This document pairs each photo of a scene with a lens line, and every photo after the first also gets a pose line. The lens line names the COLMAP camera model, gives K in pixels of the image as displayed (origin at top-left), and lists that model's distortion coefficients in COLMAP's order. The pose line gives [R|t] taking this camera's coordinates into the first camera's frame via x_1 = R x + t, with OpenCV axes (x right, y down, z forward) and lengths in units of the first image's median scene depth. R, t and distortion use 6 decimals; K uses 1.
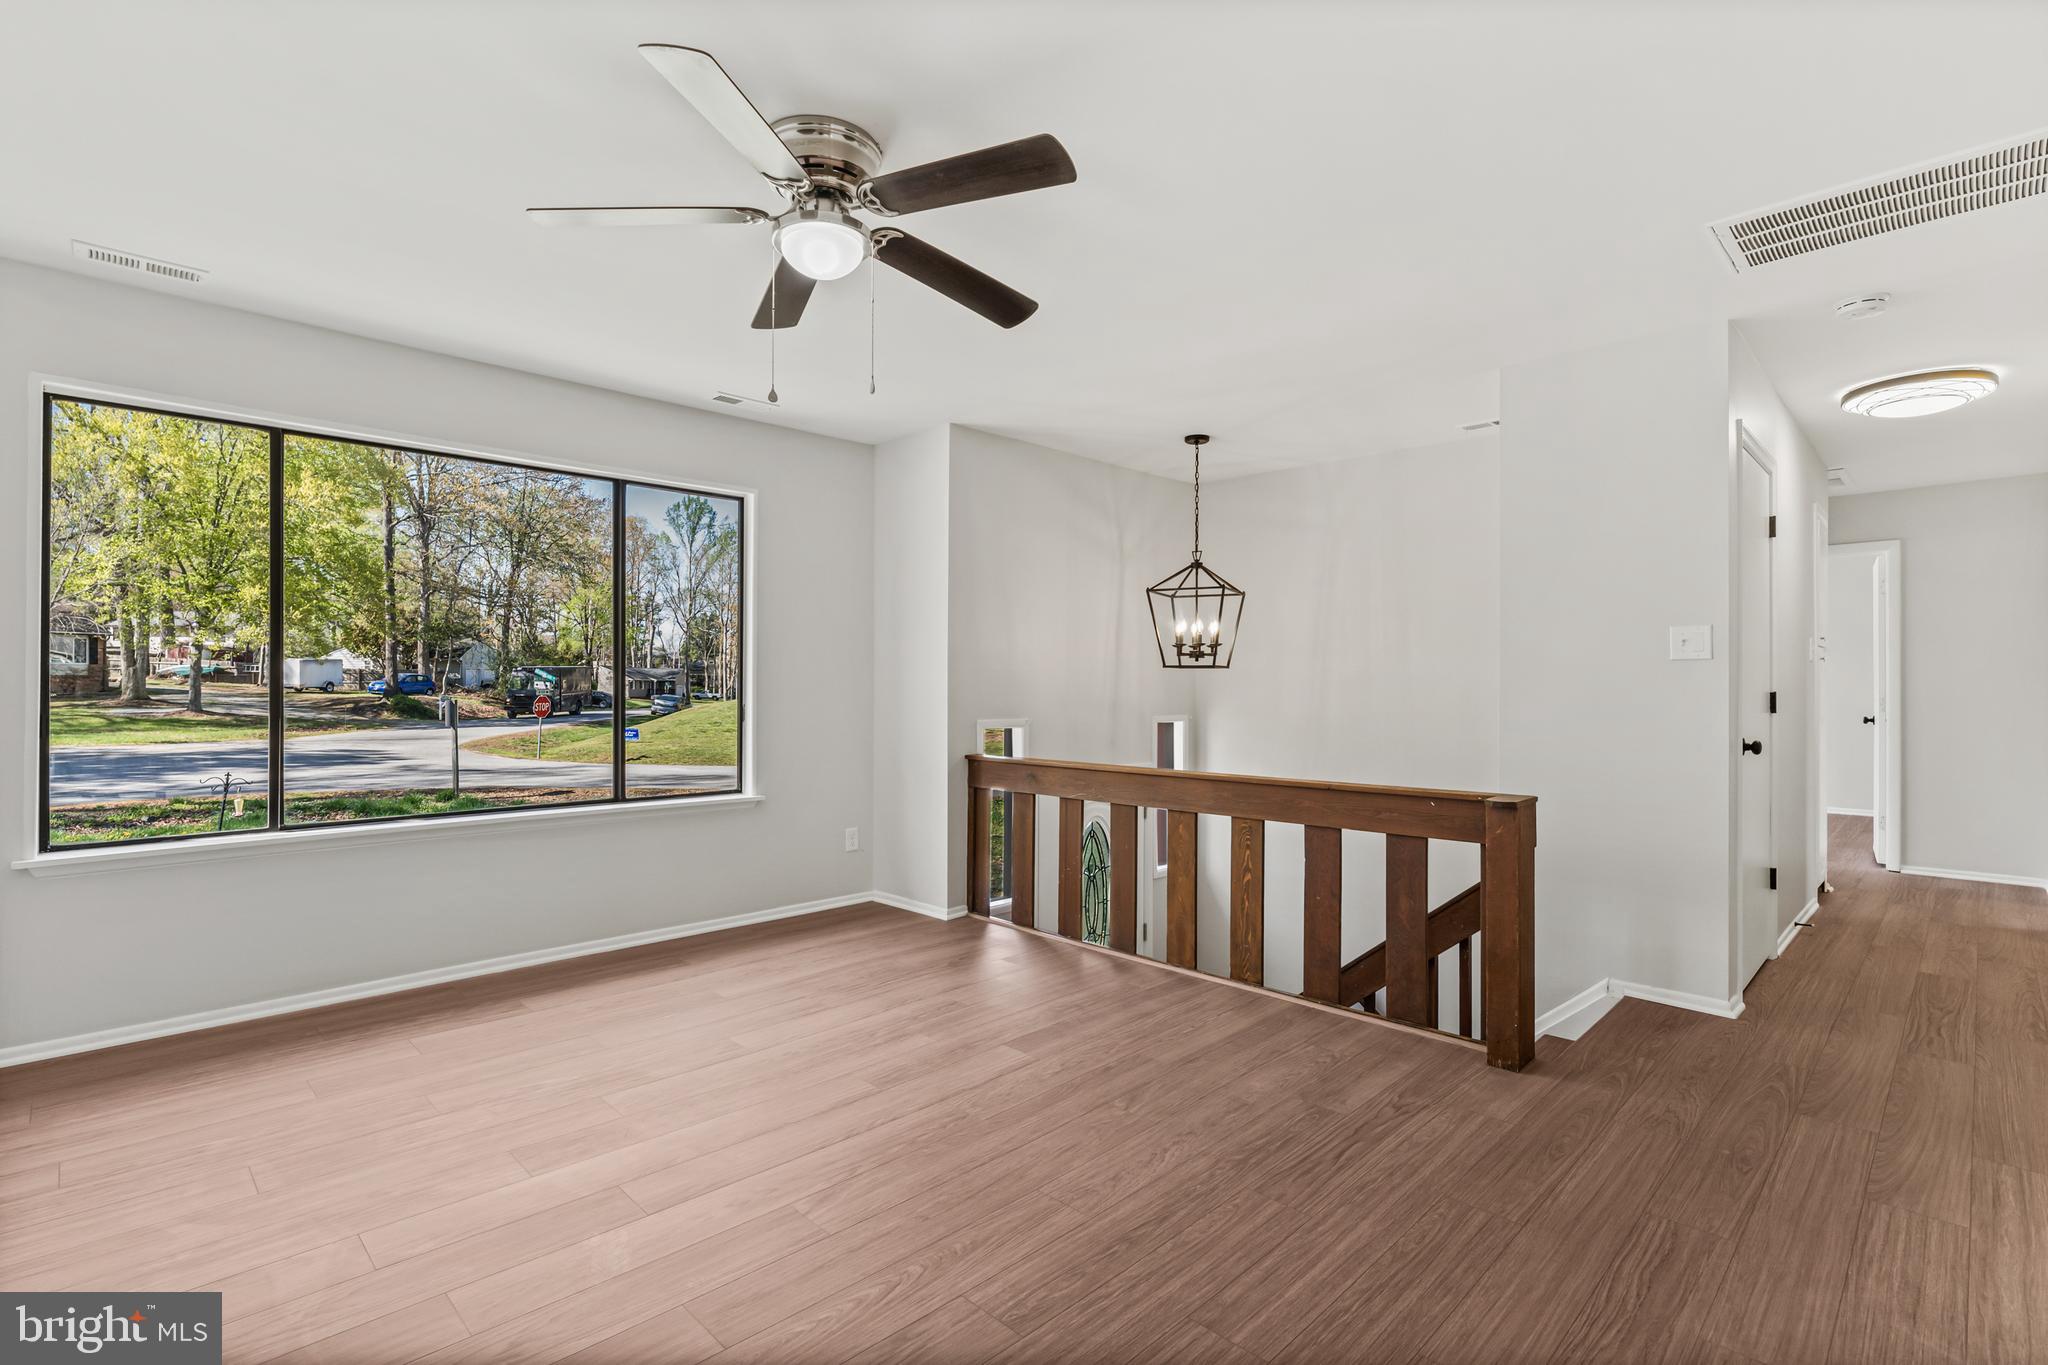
lens RADIAL K [[948.4, 0, 948.4], [0, 948.4, 677.4], [0, 0, 1]] dist [-0.014790, 0.003575]
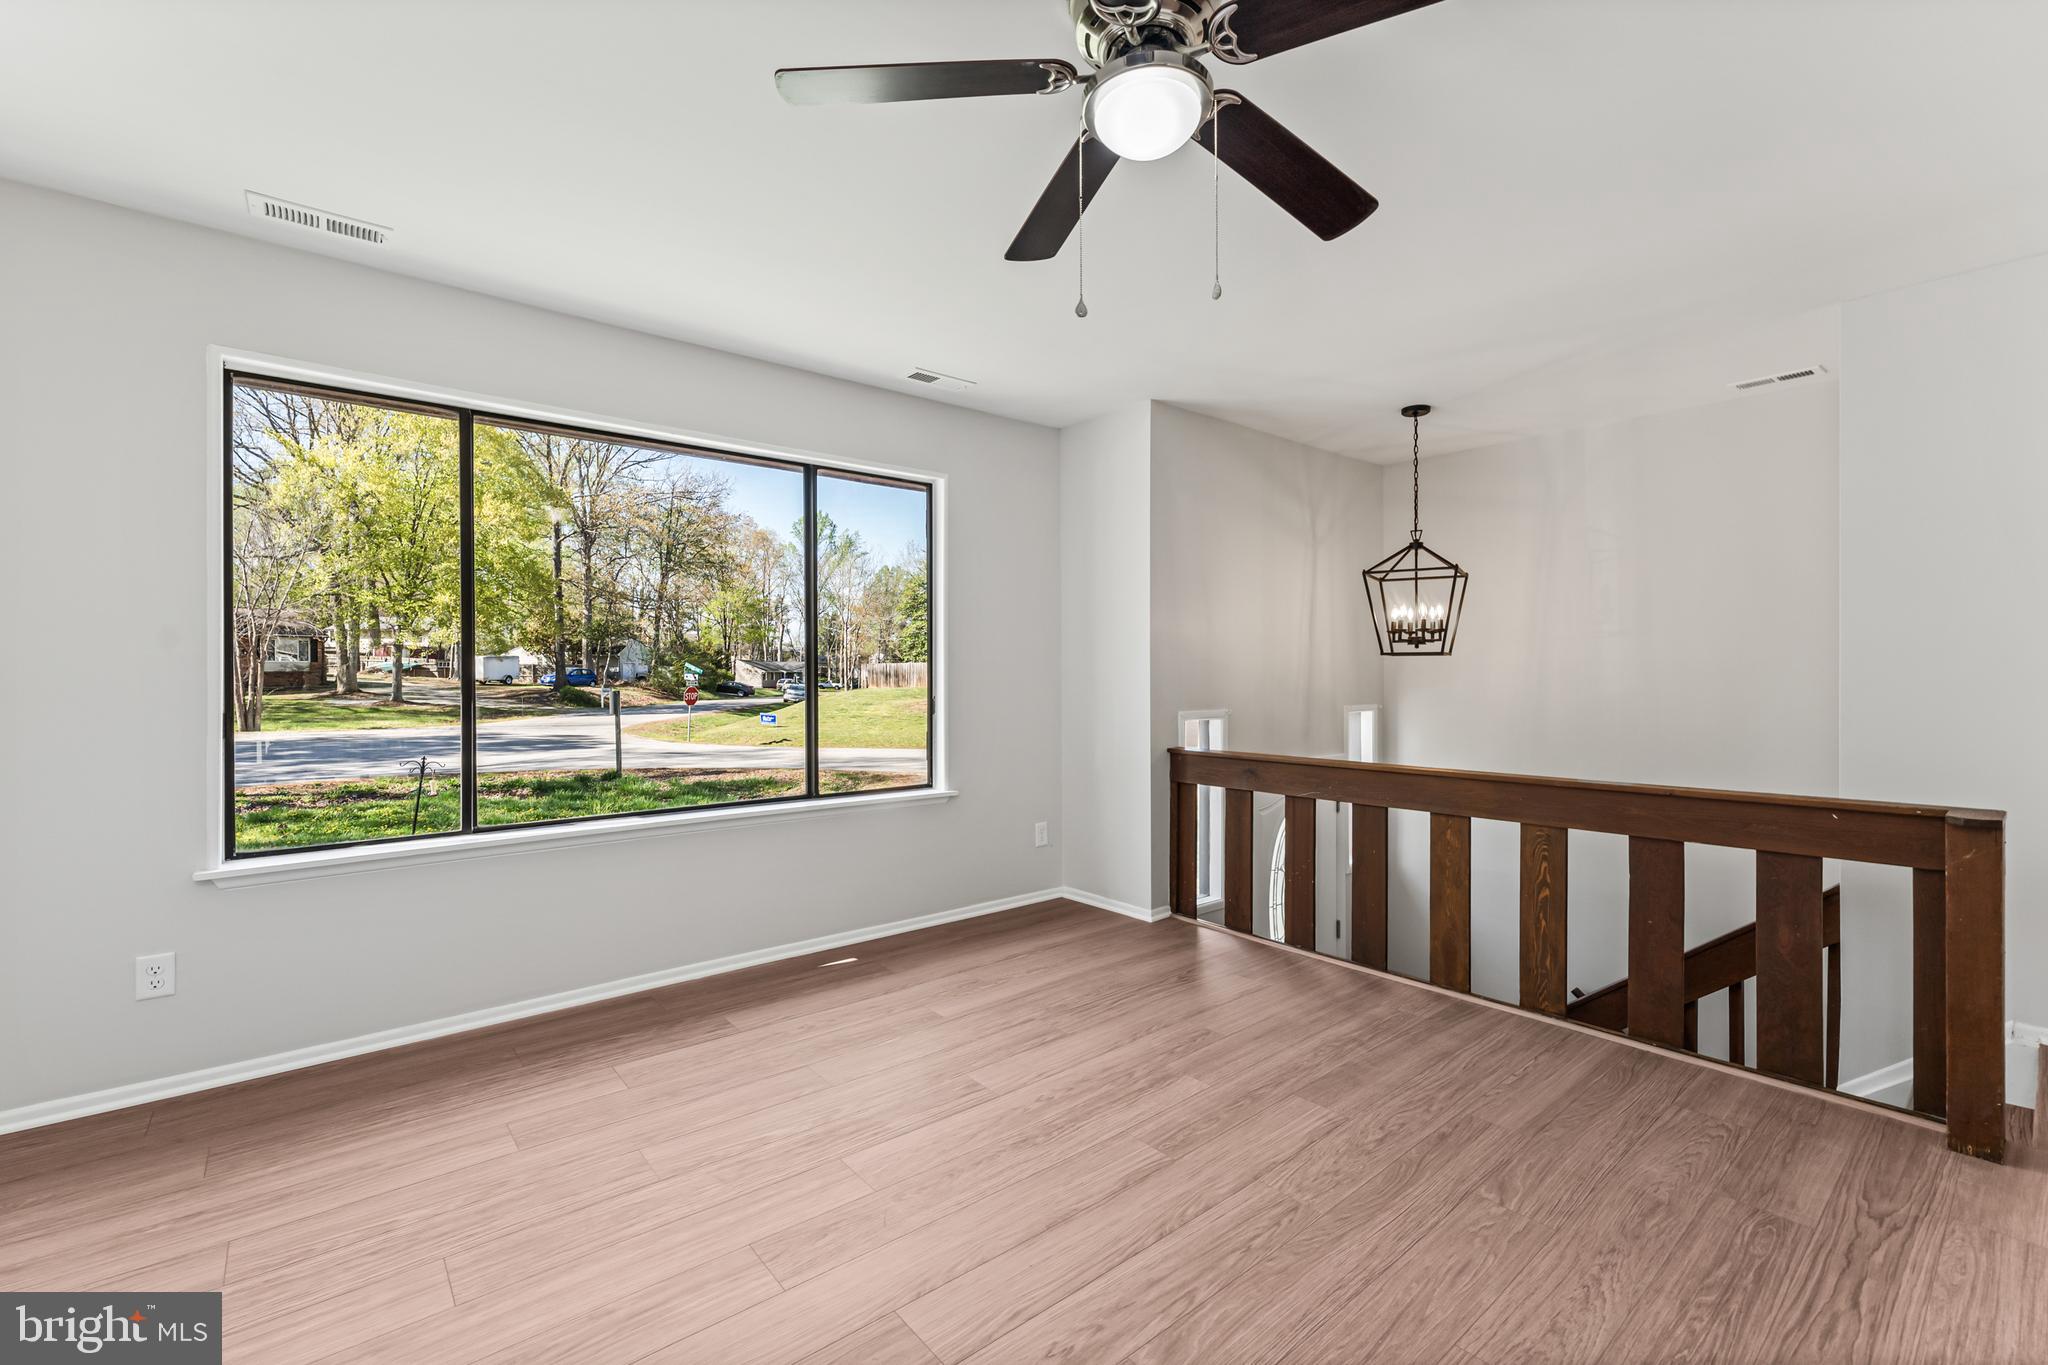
lens RADIAL K [[839.5, 0, 980.9], [0, 839.5, 665.8], [0, 0, 1]] dist [0.001287, -0.001279]
pose [[0.997700, -0.005447, -0.067570, -0.119462], [0.005100, 0.999973, -0.005310, 0.002929], [0.067597, 0.004954, 0.997700, 0.158067]]
